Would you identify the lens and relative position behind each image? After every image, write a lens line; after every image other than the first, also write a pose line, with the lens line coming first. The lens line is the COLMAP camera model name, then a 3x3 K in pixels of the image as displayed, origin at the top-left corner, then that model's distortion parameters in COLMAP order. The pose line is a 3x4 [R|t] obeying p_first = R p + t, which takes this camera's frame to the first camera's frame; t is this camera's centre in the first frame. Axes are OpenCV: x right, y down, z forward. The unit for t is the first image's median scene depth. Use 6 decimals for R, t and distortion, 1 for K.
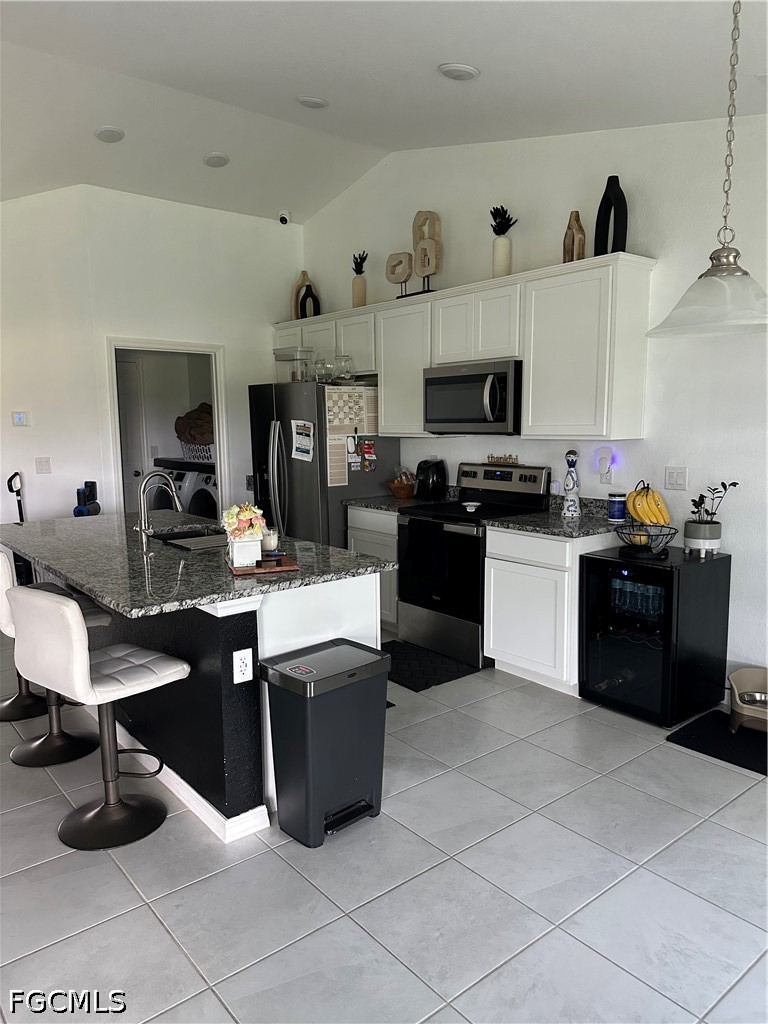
lens RADIAL K [[730.6, 0, 392.9], [0, 730.6, 518.0], [0, 0, 1]] dist [0.100742, -0.112045]
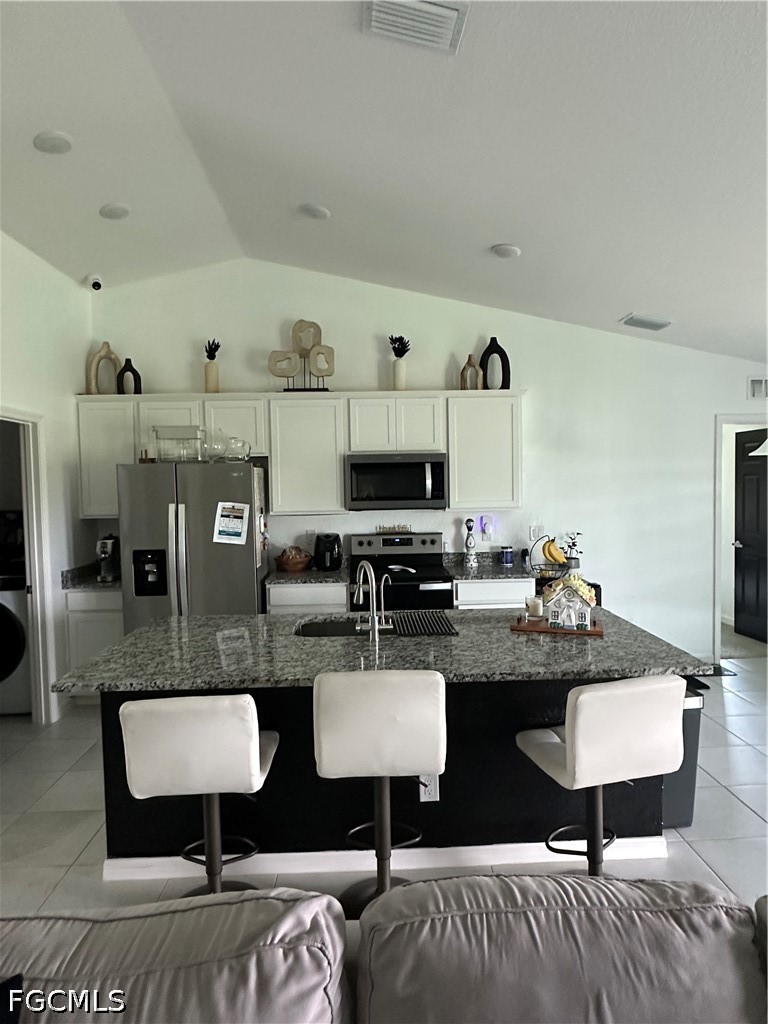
lens RADIAL K [[600.8, 0, 380.8], [0, 600.8, 512.3], [0, 0, 1]] dist [-0.002868, -0.001759]
pose [[0.605028, -0.039224, 0.795237, -0.633482], [0.120163, 0.991844, -0.042500, -0.063650], [-0.787084, 0.121272, 0.604807, 0.375864]]
